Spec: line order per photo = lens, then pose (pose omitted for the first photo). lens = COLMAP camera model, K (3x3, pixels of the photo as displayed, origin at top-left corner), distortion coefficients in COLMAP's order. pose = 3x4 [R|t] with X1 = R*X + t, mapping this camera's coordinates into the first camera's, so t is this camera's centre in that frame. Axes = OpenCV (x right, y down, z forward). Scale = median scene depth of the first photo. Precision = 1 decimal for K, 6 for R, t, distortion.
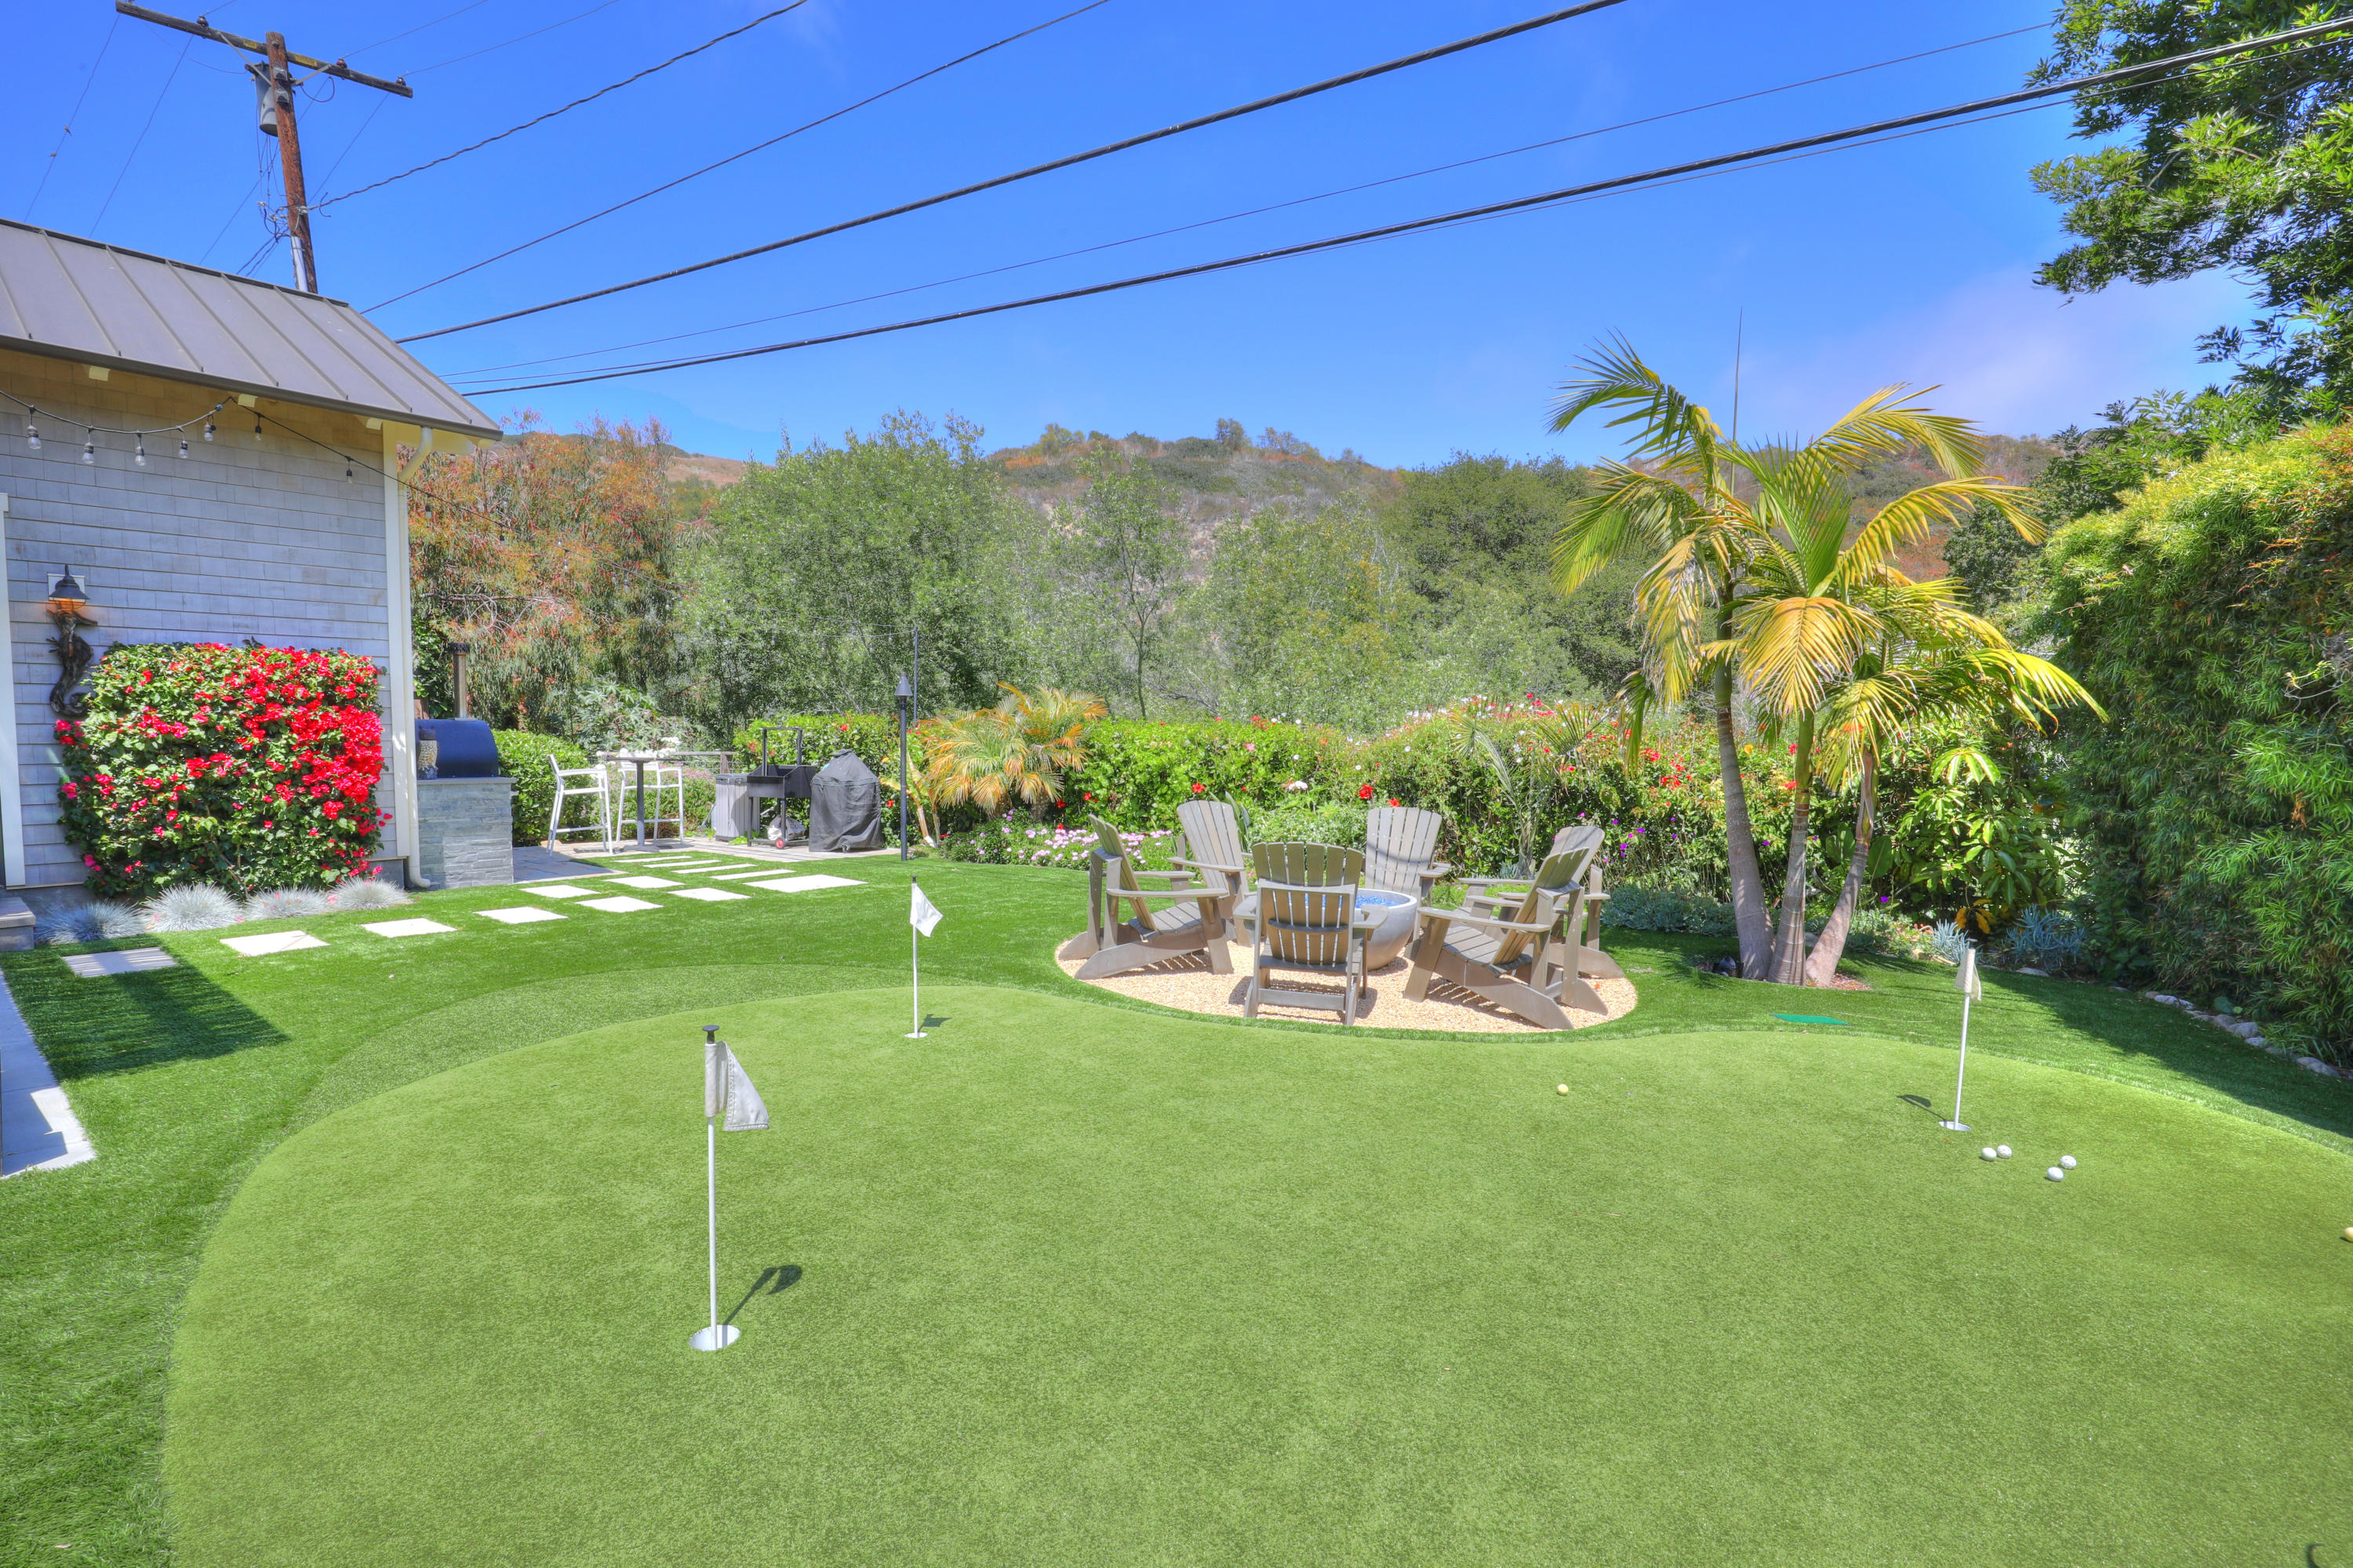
lens RADIAL K [[1076.2, 0, 1191.2], [0, 1076.2, 777.8], [0, 0, 1]] dist [-0.035193, 0.007031]
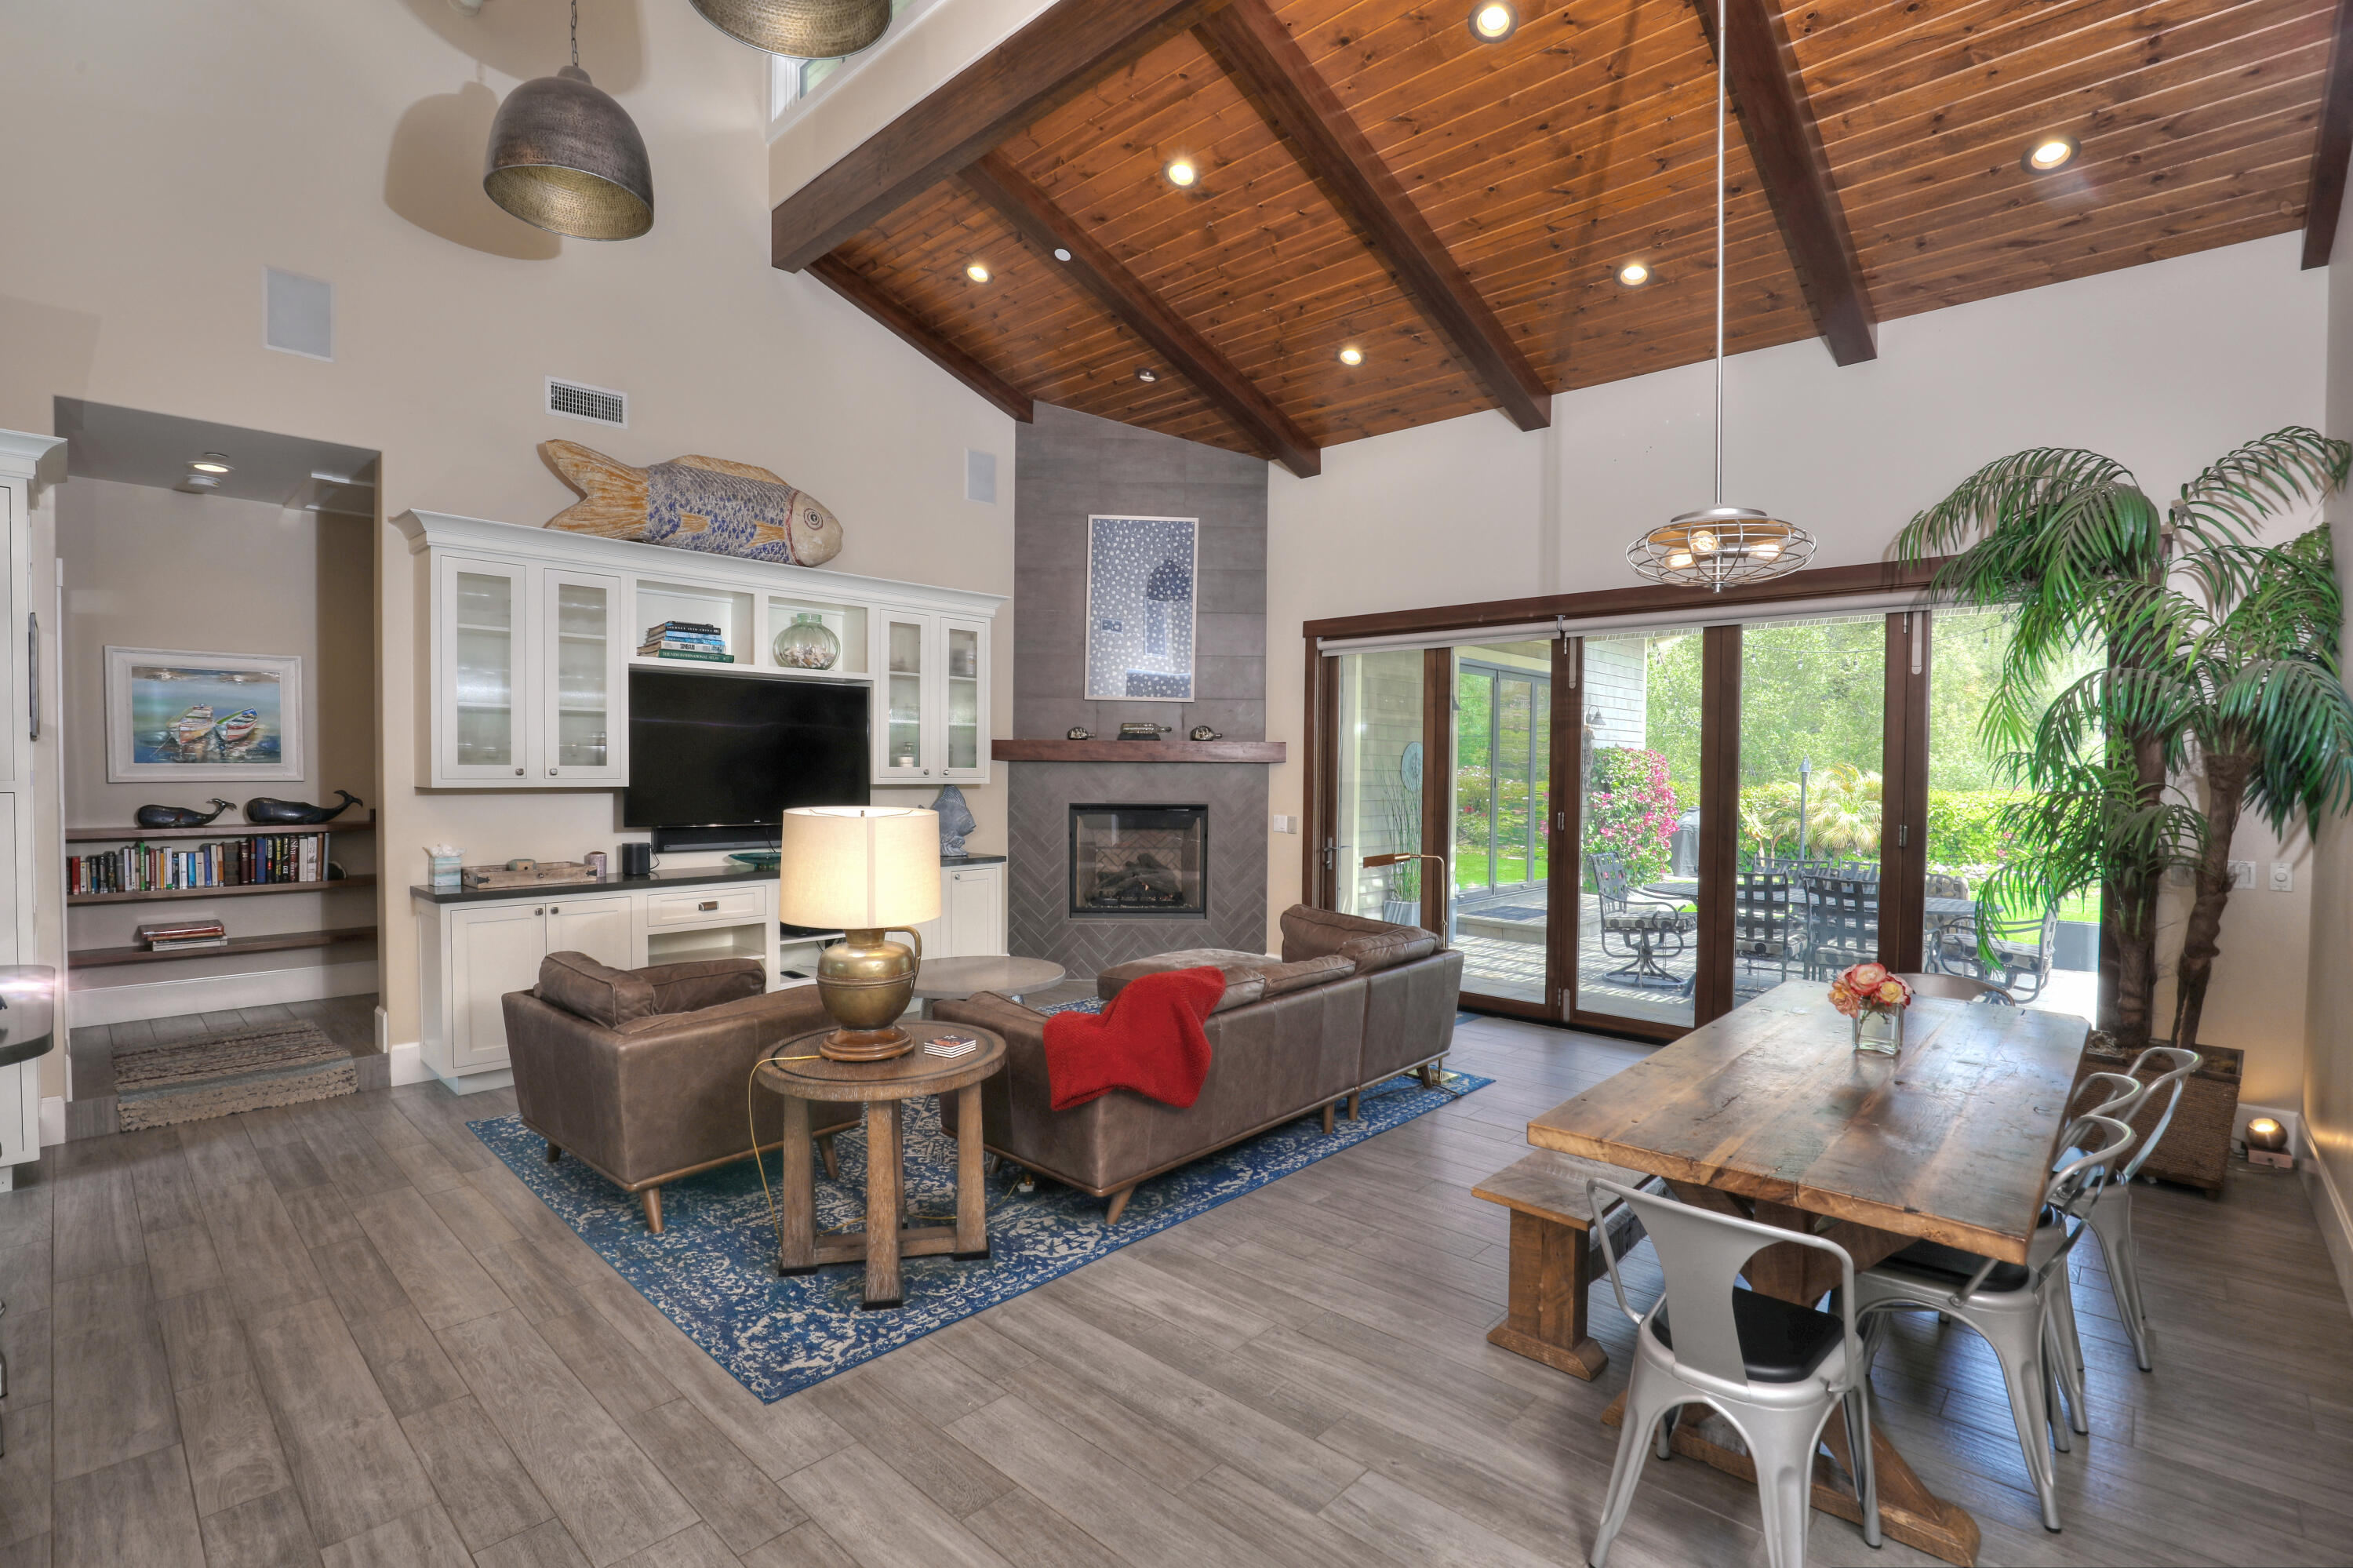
lens RADIAL K [[1076.2, 0, 1185.8], [0, 1076.2, 791.8], [0, 0, 1]] dist [-0.035193, 0.007031]
pose [[0.997039, 0.006317, -0.076643, -0.994795], [-0.008358, 0.999618, -0.026333, -0.002825], [0.076448, 0.026895, 0.996711, -0.524598]]
